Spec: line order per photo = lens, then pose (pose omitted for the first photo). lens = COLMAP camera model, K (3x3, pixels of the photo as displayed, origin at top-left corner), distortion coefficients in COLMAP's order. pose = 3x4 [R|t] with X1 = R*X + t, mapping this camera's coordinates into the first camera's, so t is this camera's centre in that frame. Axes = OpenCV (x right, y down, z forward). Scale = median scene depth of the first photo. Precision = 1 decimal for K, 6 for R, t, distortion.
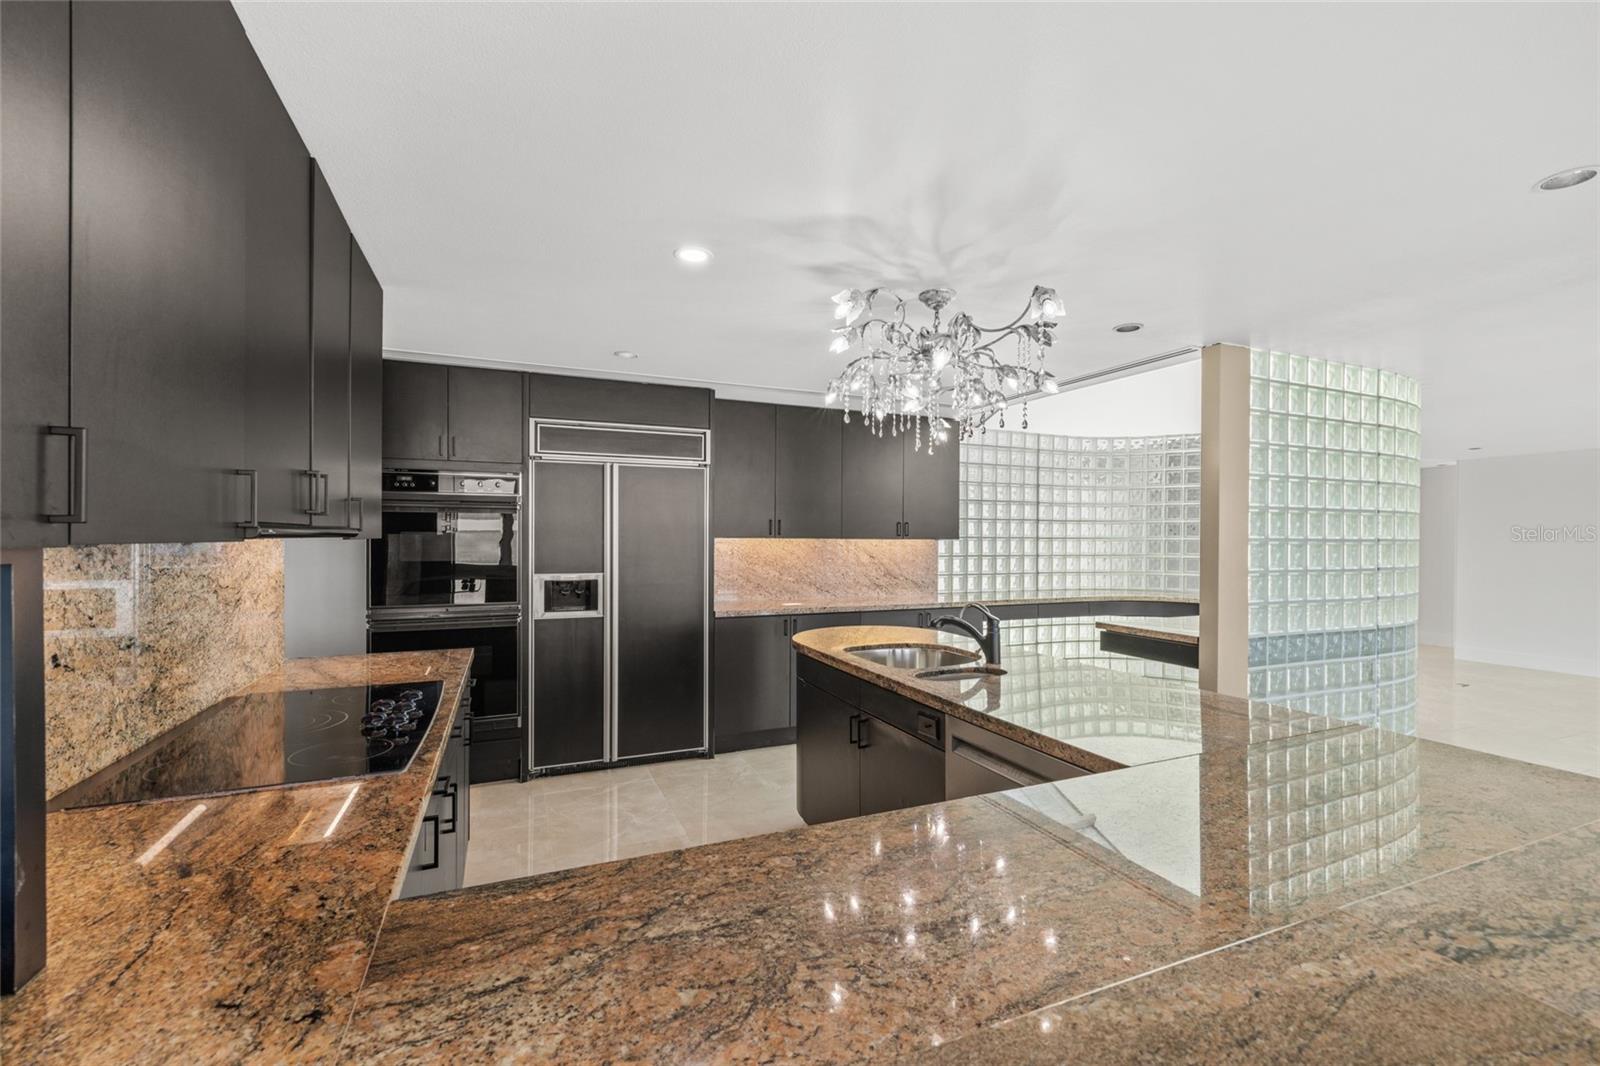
lens RADIAL K [[691.2, 0, 786.0], [0, 691.2, 535.0], [0, 0, 1]] dist [0.000804, 0.000139]
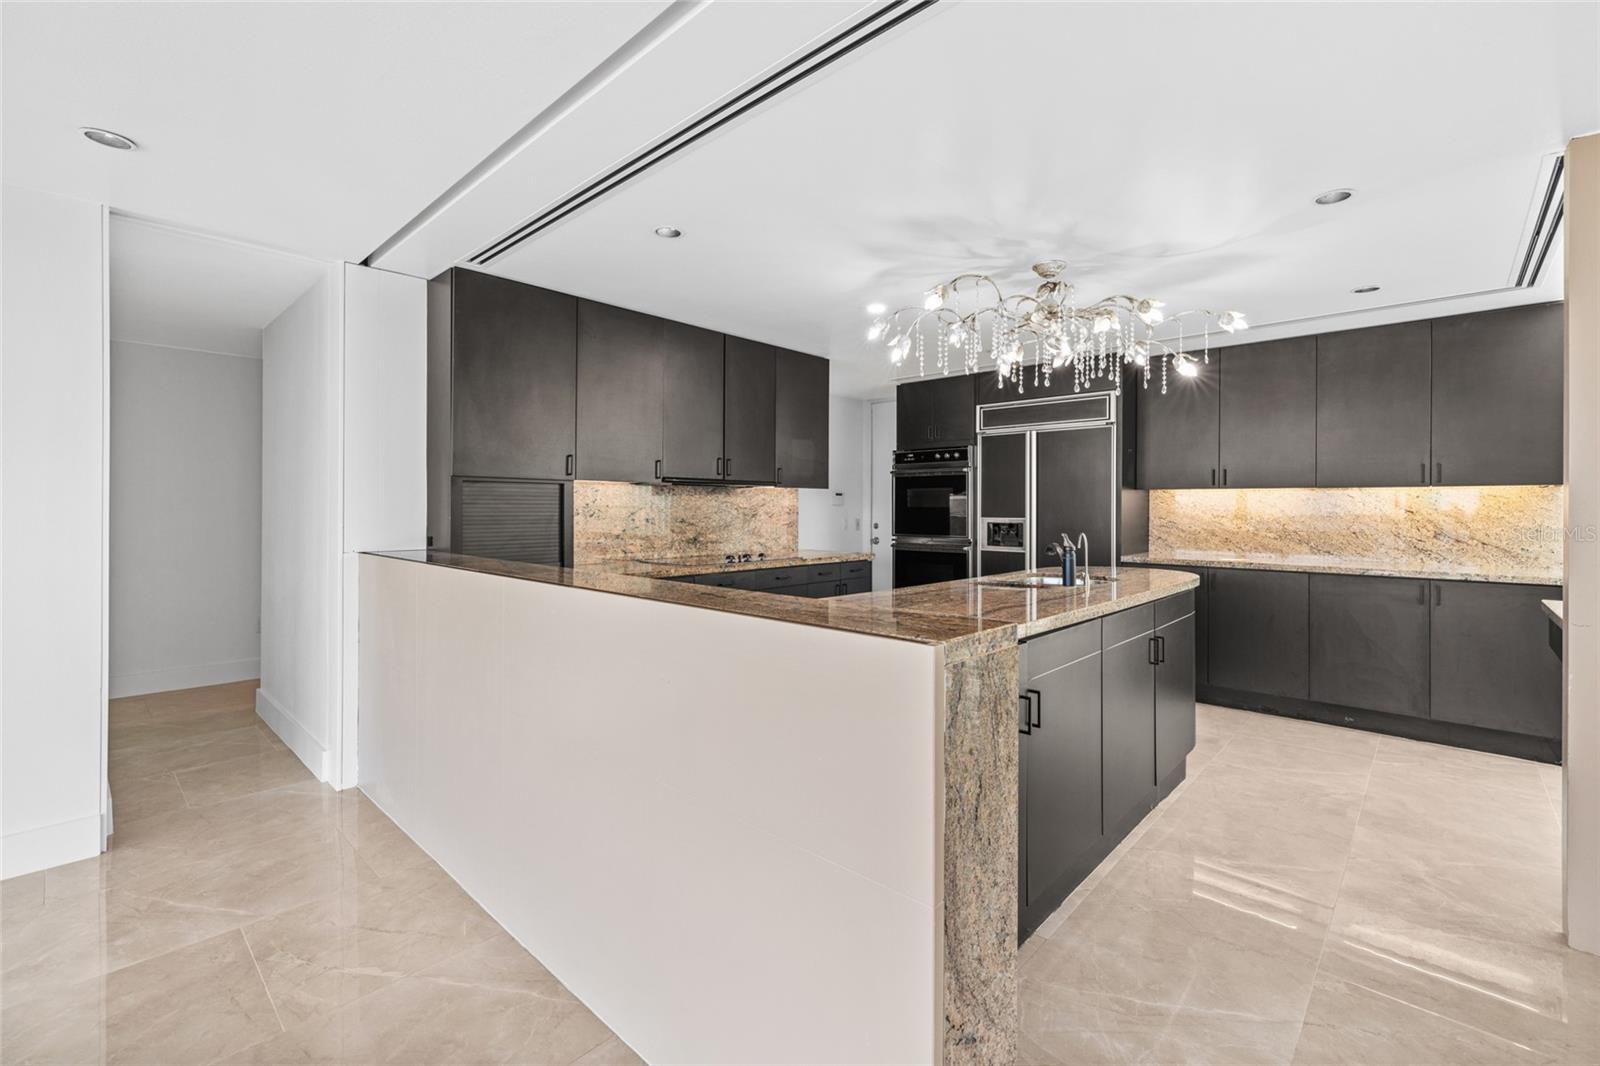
lens RADIAL K [[690.2, 0, 794.8], [0, 690.2, 504.4], [0, 0, 1]] dist [0.002021, 0.000331]
pose [[0.407605, -0.010369, -0.913099, 0.750668], [-0.002409, 0.999920, -0.012430, 0.047997], [0.913155, 0.007266, 0.407548, 0.093794]]
